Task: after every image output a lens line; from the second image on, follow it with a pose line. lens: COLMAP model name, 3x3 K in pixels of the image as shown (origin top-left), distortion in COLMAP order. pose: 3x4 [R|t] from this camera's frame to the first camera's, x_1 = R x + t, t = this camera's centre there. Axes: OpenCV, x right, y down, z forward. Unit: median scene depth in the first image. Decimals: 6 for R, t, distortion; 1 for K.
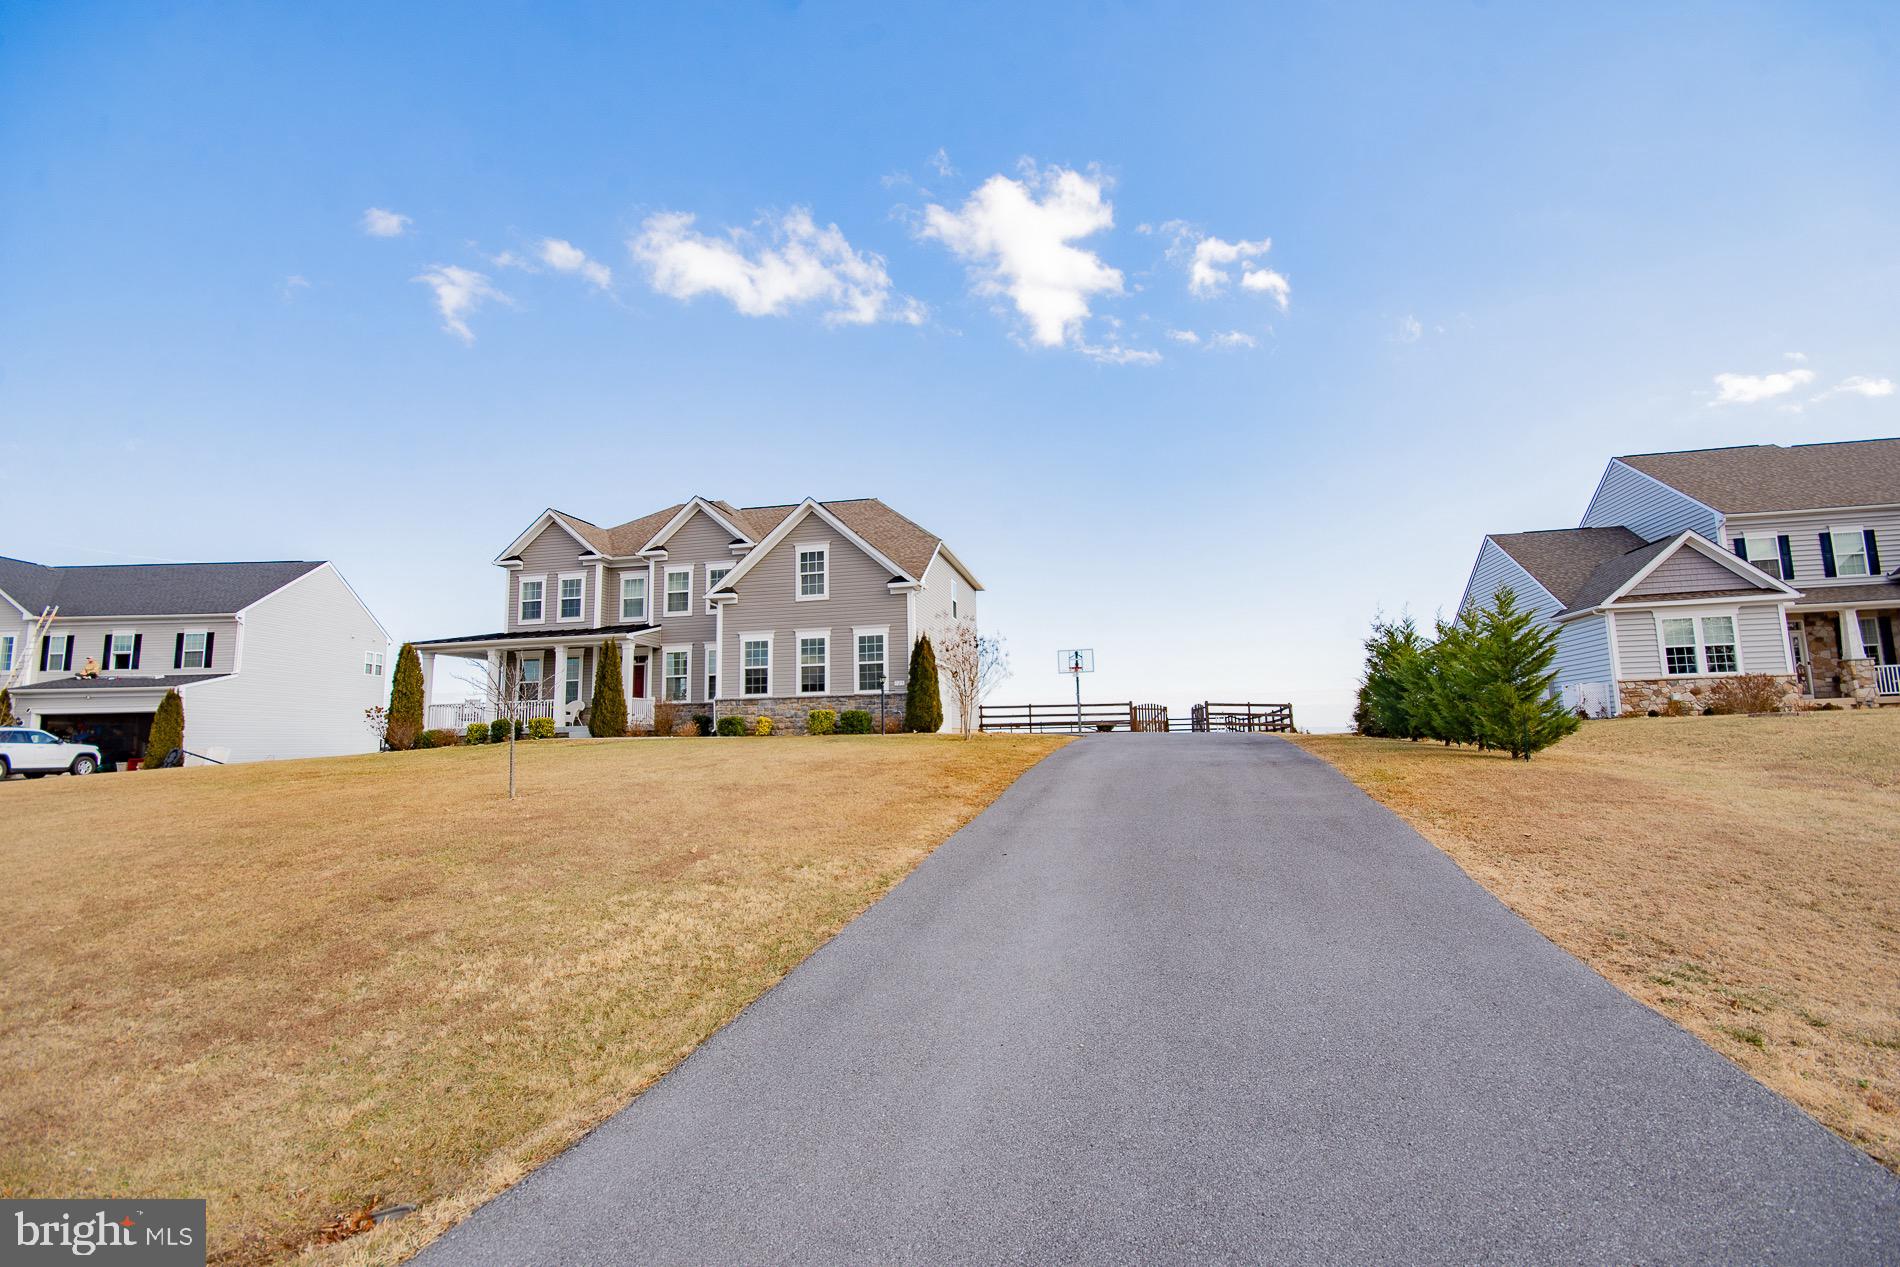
lens RADIAL K [[843.8, 0, 945.0], [0, 843.8, 623.1], [0, 0, 1]] dist [0.001007, -0.002162]
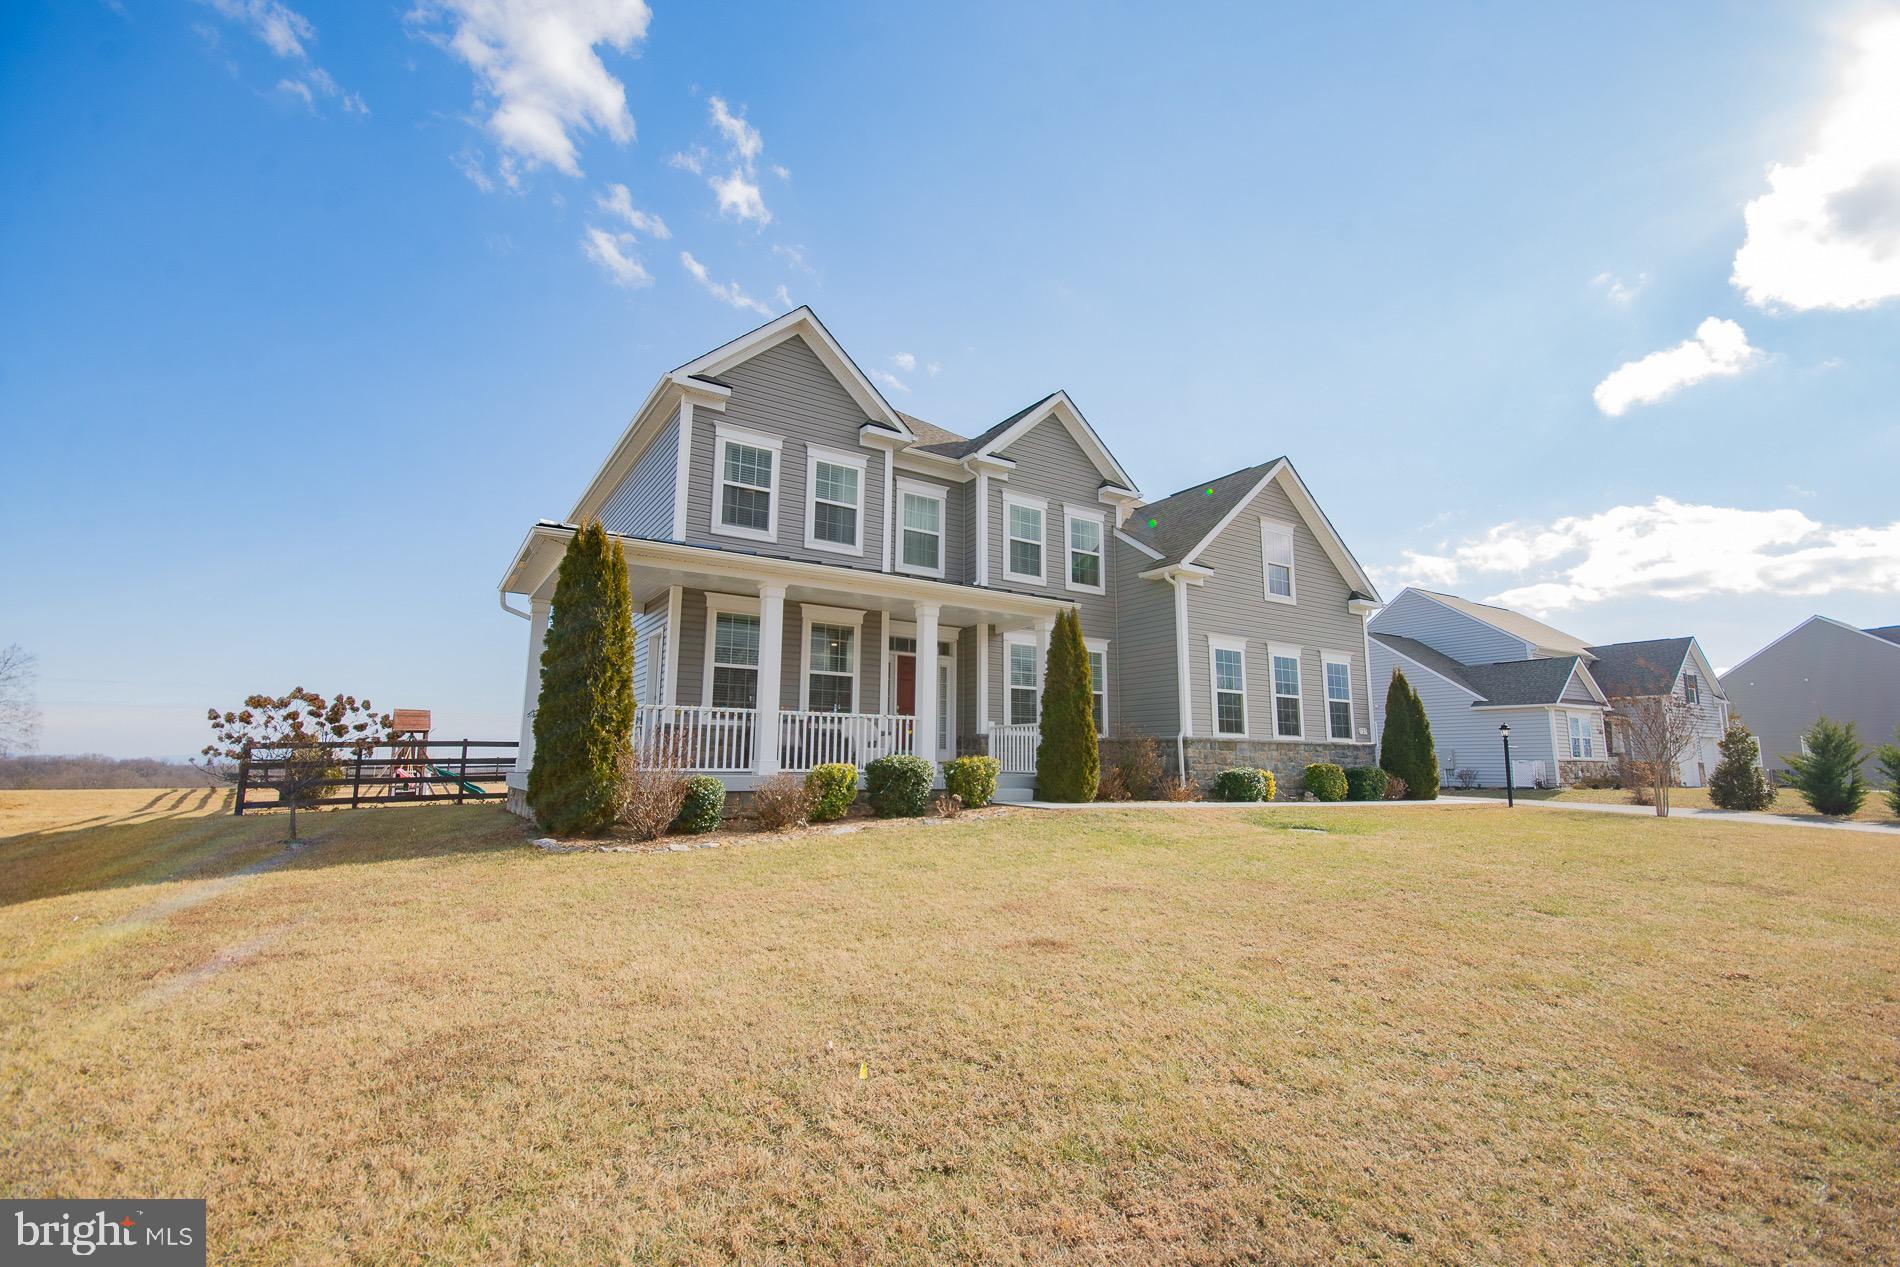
lens RADIAL K [[843.8, 0, 959.9], [0, 843.8, 639.0], [0, 0, 1]] dist [0.001007, -0.002162]
pose [[0.703400, 0.131750, 0.698477, -0.810283], [-0.125653, 0.990243, -0.060245, 0.076098], [-0.699599, -0.045389, 0.713092, 0.676012]]
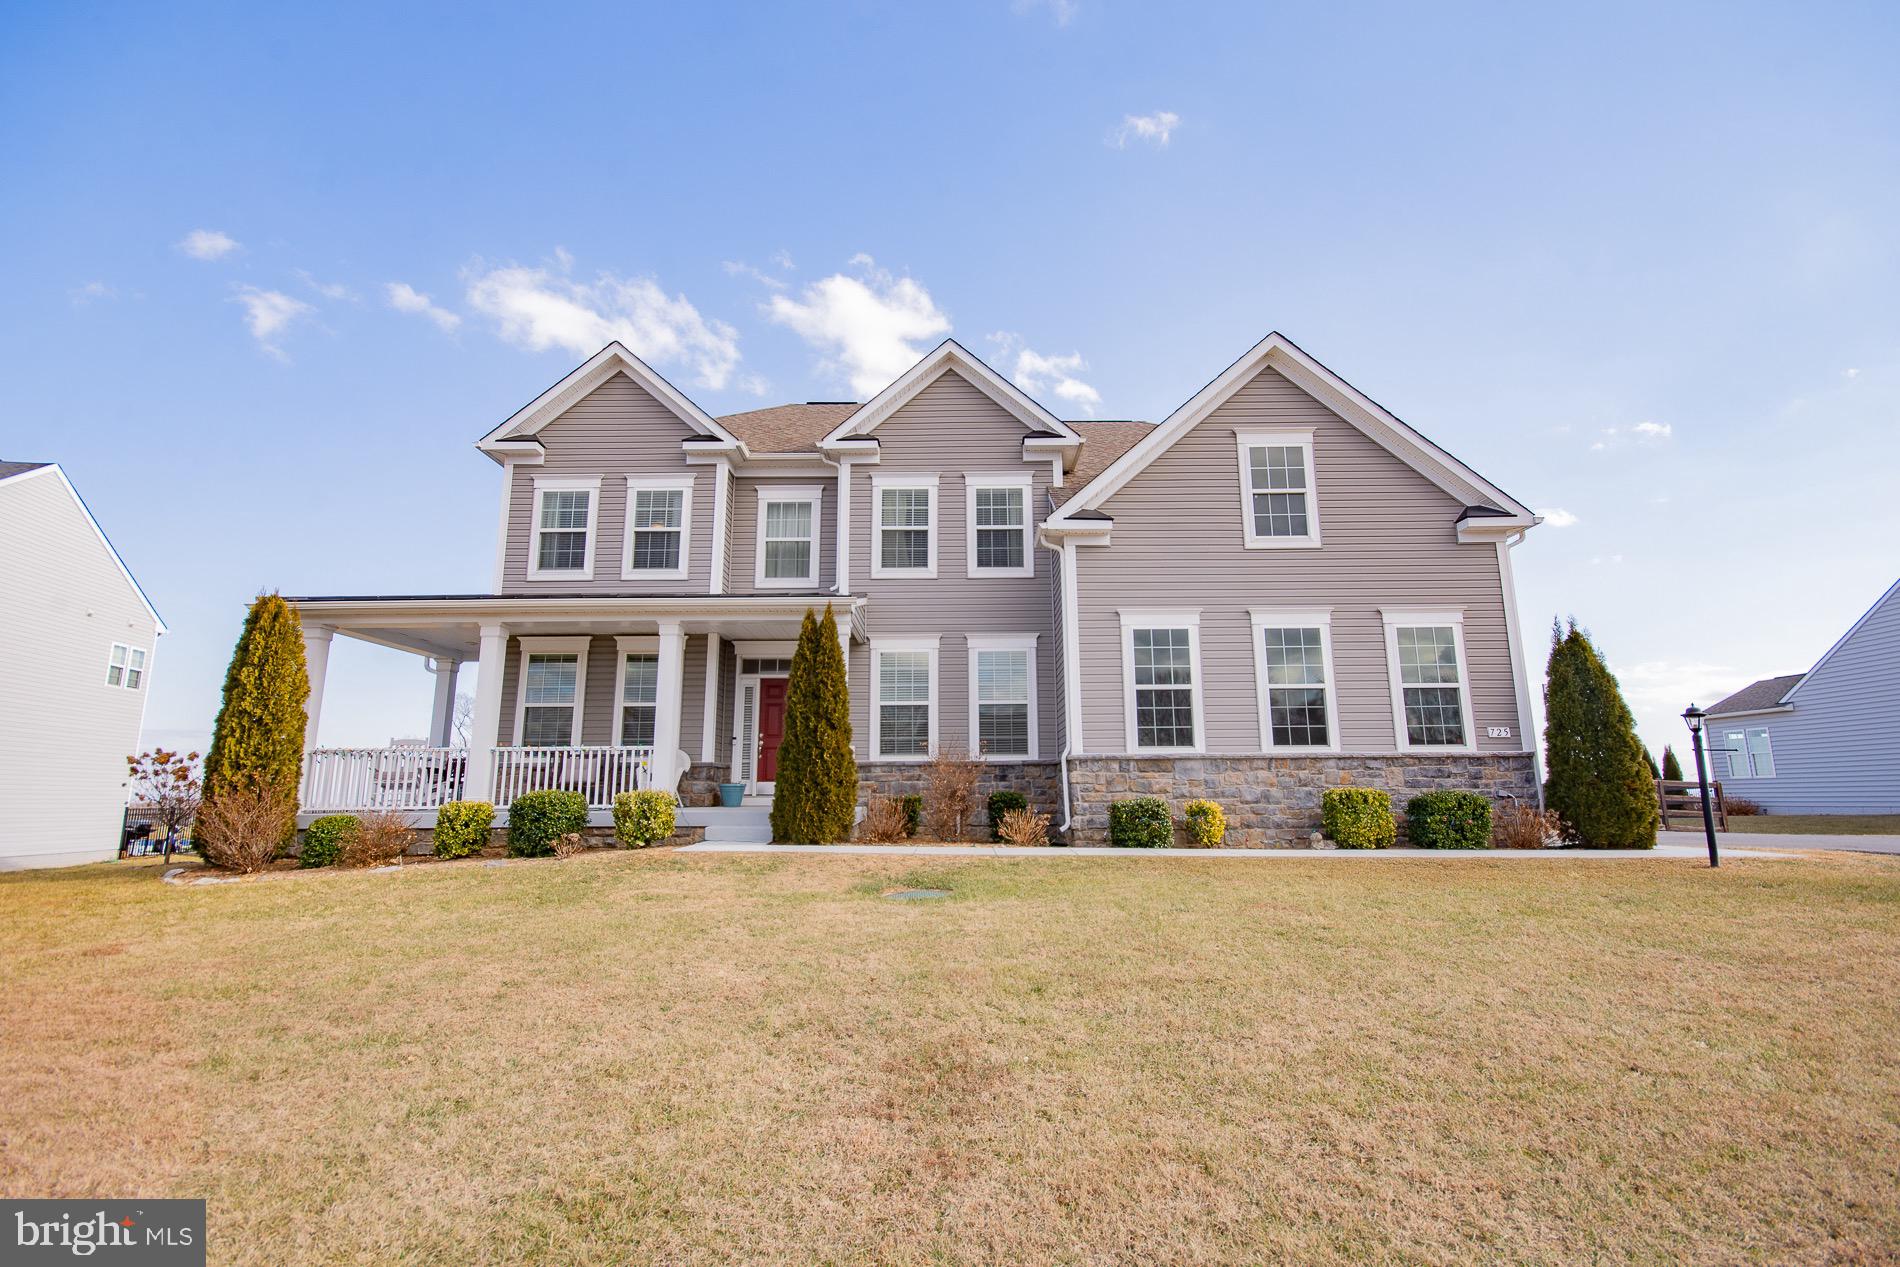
lens RADIAL K [[843.8, 0, 954.0], [0, 843.8, 646.3], [0, 0, 1]] dist [0.001007, -0.002162]
pose [[0.979346, 0.050217, 0.195856, -0.415787], [-0.043657, 0.998336, -0.037669, 0.051612], [-0.197422, 0.028340, 0.979909, 0.571440]]
